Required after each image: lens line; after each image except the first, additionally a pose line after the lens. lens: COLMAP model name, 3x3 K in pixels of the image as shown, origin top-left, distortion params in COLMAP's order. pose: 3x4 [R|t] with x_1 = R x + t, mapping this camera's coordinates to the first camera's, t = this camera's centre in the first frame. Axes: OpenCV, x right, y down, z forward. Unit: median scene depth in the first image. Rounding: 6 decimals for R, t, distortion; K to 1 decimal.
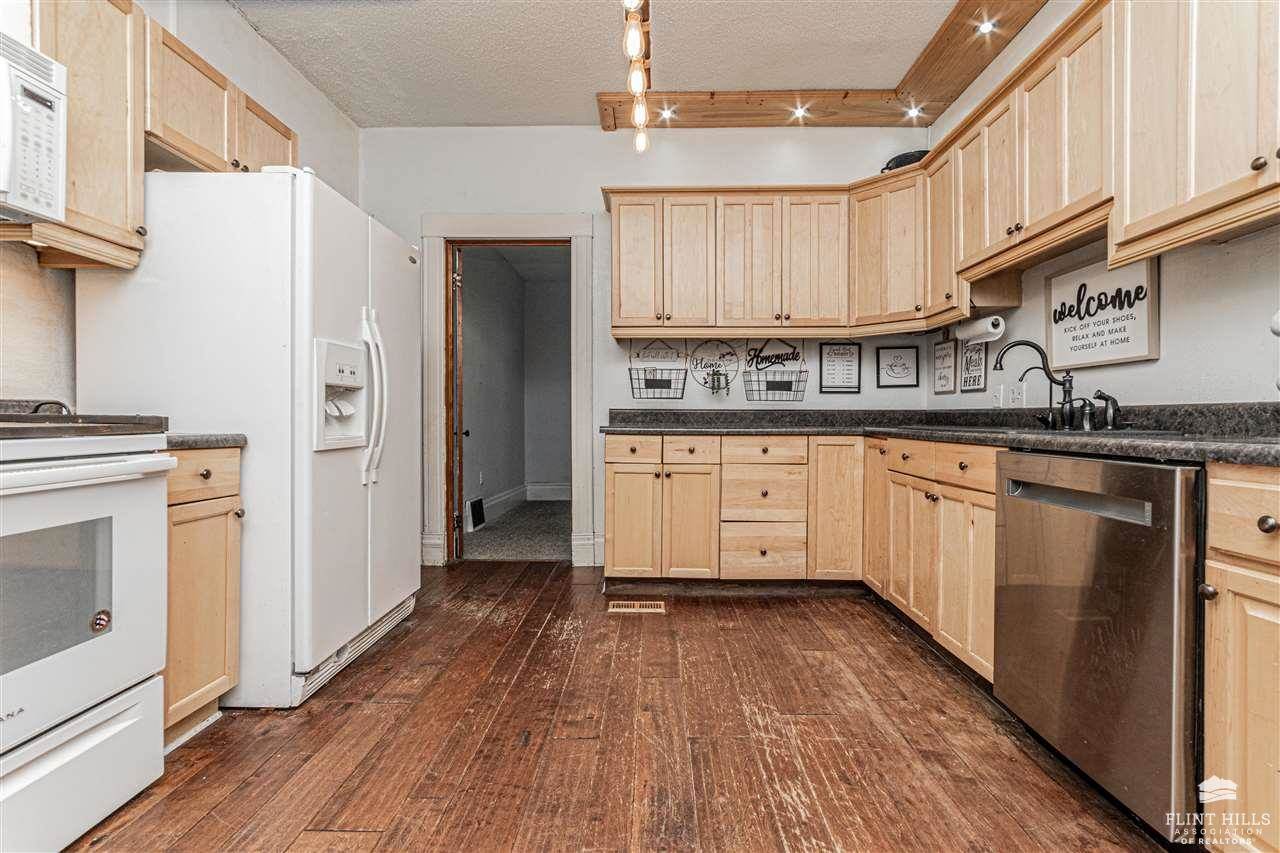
lens RADIAL K [[569.7, 0, 644.3], [0, 569.7, 433.7], [0, 0, 1]] dist [-0.000200, 0.002267]
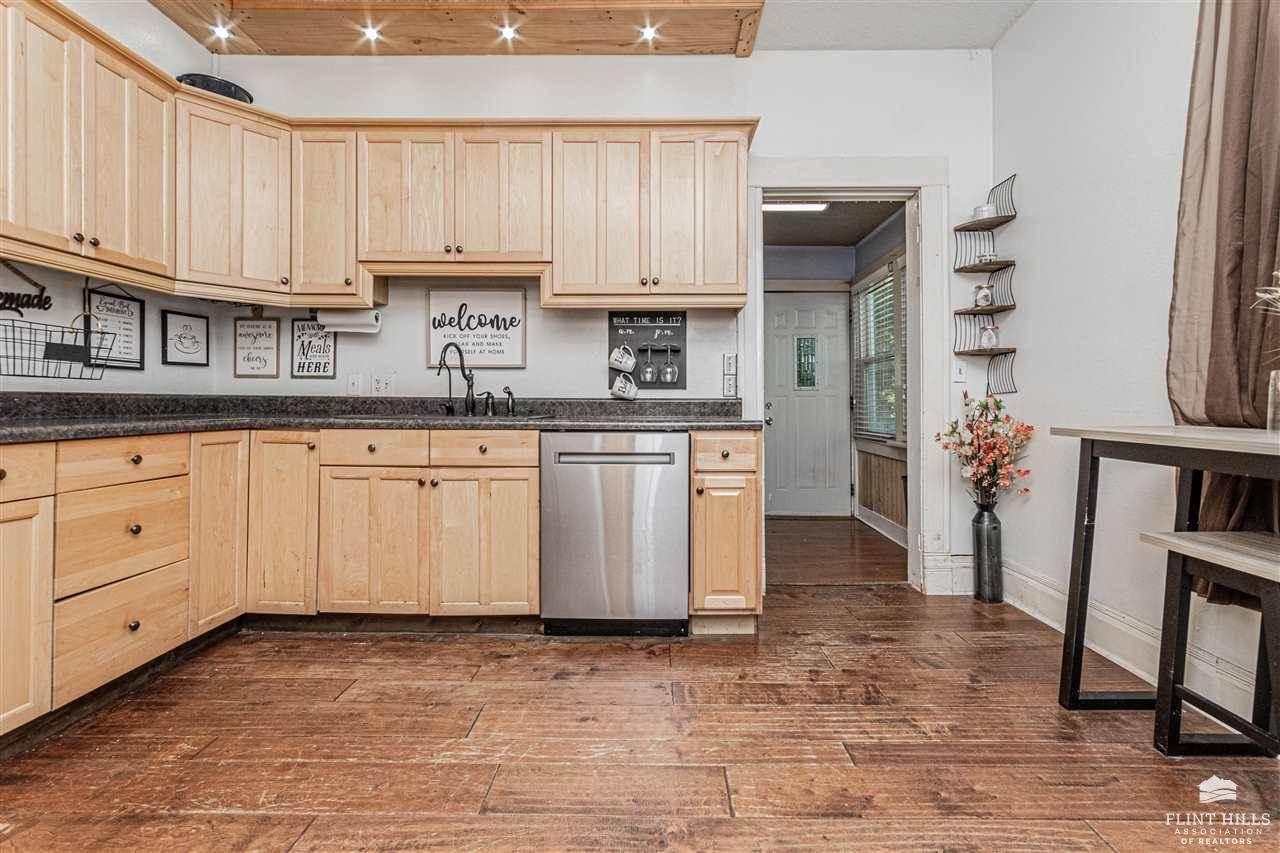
lens RADIAL K [[569.7, 0, 666.0], [0, 569.7, 411.7], [0, 0, 1]] dist [-0.000200, 0.002267]
pose [[-0.030930, -0.019115, 0.999339, -0.464946], [0.022024, 0.999561, 0.019801, -0.025460], [-0.999279, 0.022622, -0.030495, 0.488074]]
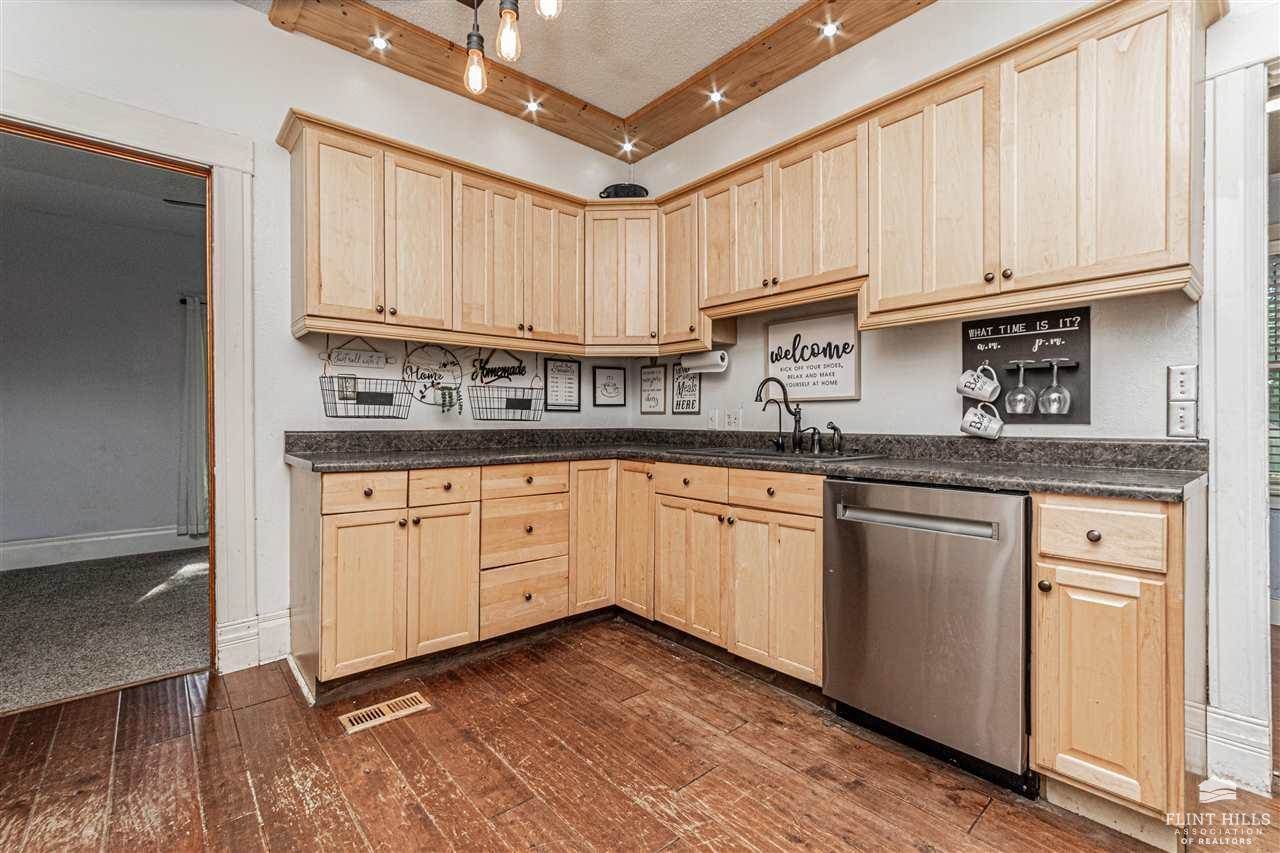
lens RADIAL K [[569.7, 0, 643.8], [0, 569.7, 427.7], [0, 0, 1]] dist [-0.000200, 0.002267]
pose [[0.736866, -0.010799, 0.675952, -0.273374], [0.017922, 0.999833, -0.003563, -0.049627], [-0.675801, 0.014740, 0.736937, 0.260304]]
